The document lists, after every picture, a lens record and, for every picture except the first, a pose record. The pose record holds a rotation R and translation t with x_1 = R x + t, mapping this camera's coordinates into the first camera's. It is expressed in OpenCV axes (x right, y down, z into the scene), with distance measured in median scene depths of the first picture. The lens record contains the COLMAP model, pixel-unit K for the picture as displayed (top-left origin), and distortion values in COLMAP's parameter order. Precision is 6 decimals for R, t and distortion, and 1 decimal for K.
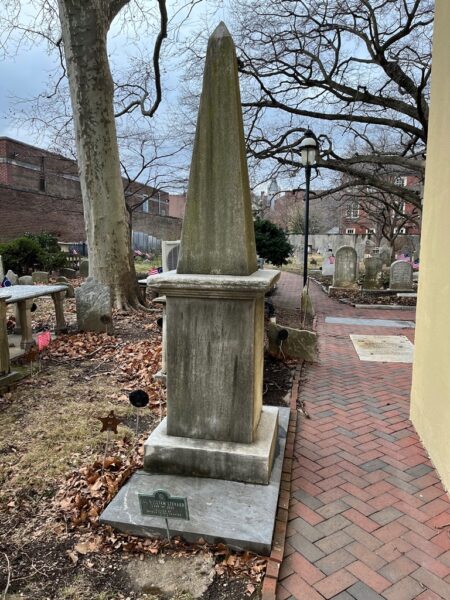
lens RADIAL K [[449.1, 0, 227.8], [0, 449.1, 300.5], [0, 0, 1]] dist [0.011882, 0.001803]
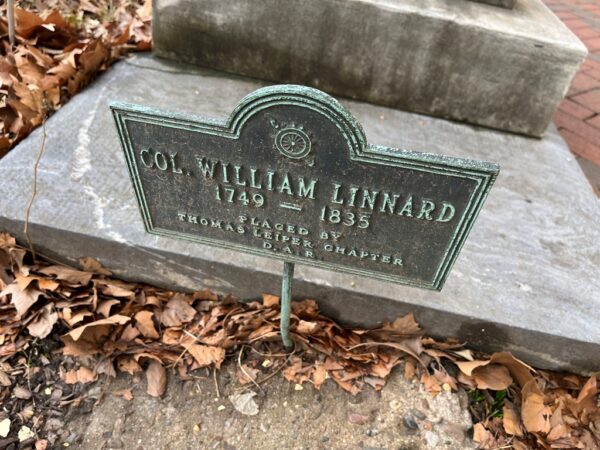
lens RADIAL K [[449.1, 0, 299.6], [0, 449.1, 227.1], [0, 0, 1]] dist [0.011882, 0.001803]
pose [[0.987631, 0.068190, 0.141195, -0.148712], [-0.134168, 0.833537, 0.535925, 0.356661], [-0.081147, -0.548239, 0.832375, 0.809296]]
